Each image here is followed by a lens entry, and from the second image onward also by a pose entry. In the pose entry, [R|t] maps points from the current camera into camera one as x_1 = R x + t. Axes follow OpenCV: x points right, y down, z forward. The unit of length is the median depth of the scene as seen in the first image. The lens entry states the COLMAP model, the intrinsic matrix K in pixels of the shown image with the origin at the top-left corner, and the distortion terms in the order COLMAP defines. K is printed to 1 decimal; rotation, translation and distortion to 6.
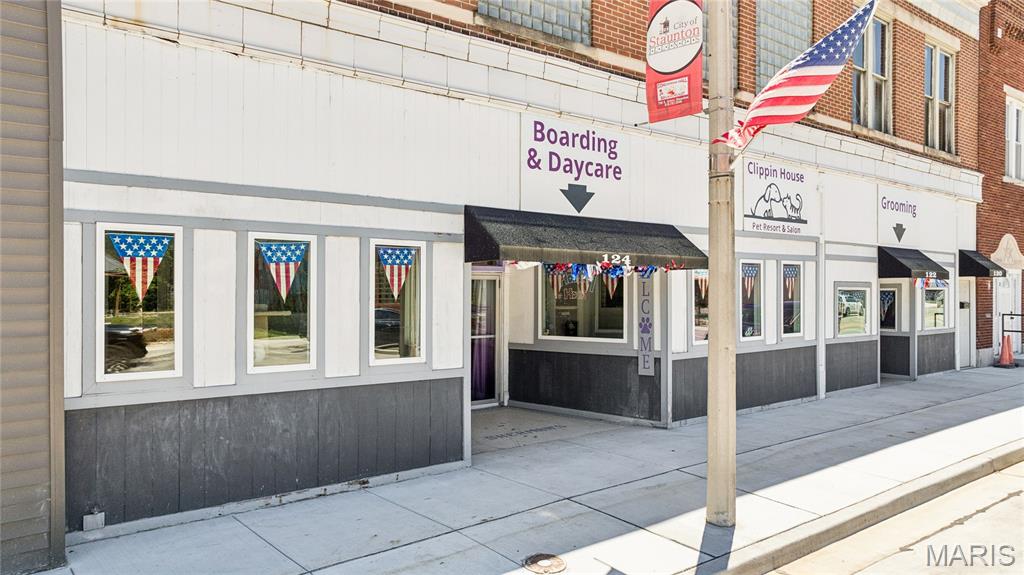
lens RADIAL K [[726.3, 0, 512.0], [0, 726.3, 287.5], [0, 0, 1]] dist [-0.016813, -0.000769]
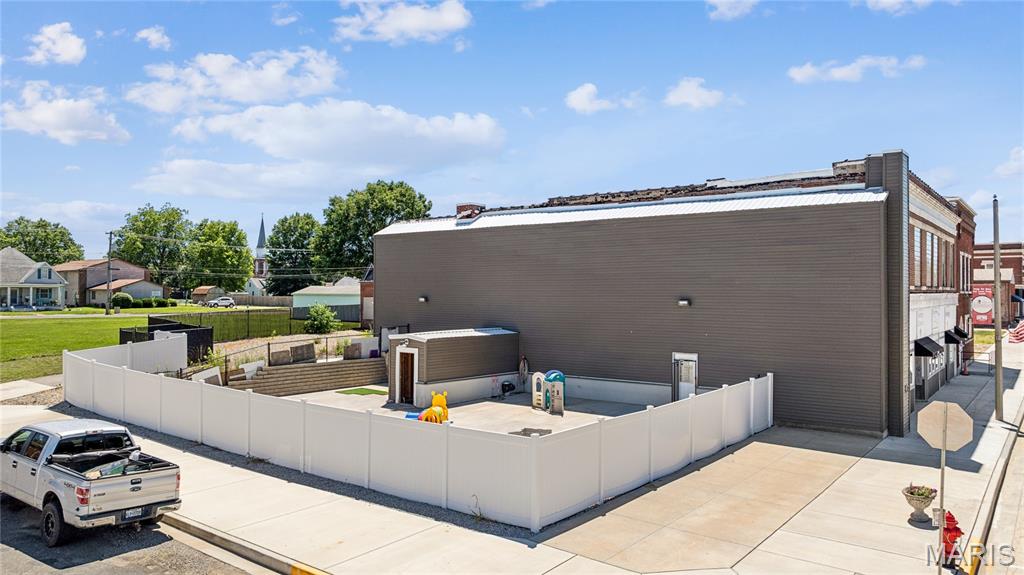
lens RADIAL K [[720.9, 0, 514.8], [0, 720.9, 287.2], [0, 0, 1]] dist [-0.020891, 0.005466]
pose [[0.969338, 0.001467, 0.245727, -1.930178], [-0.000473, 0.999991, -0.004105, -0.244233], [-0.245731, 0.003863, 0.969330, -1.325121]]
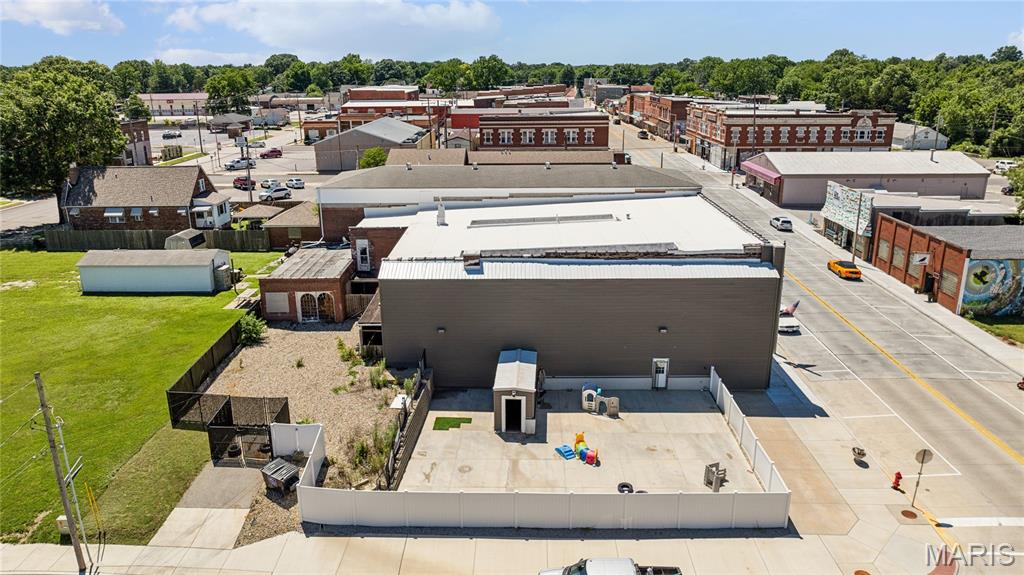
lens RADIAL K [[720.9, 0, 514.8], [0, 720.9, 287.2], [0, 0, 1]] dist [-0.020891, 0.005466]
pose [[0.630896, -0.233828, 0.739793, -4.121953], [0.007841, 0.955378, 0.295282, -1.571717], [-0.775828, -0.180491, 0.604578, -0.855764]]
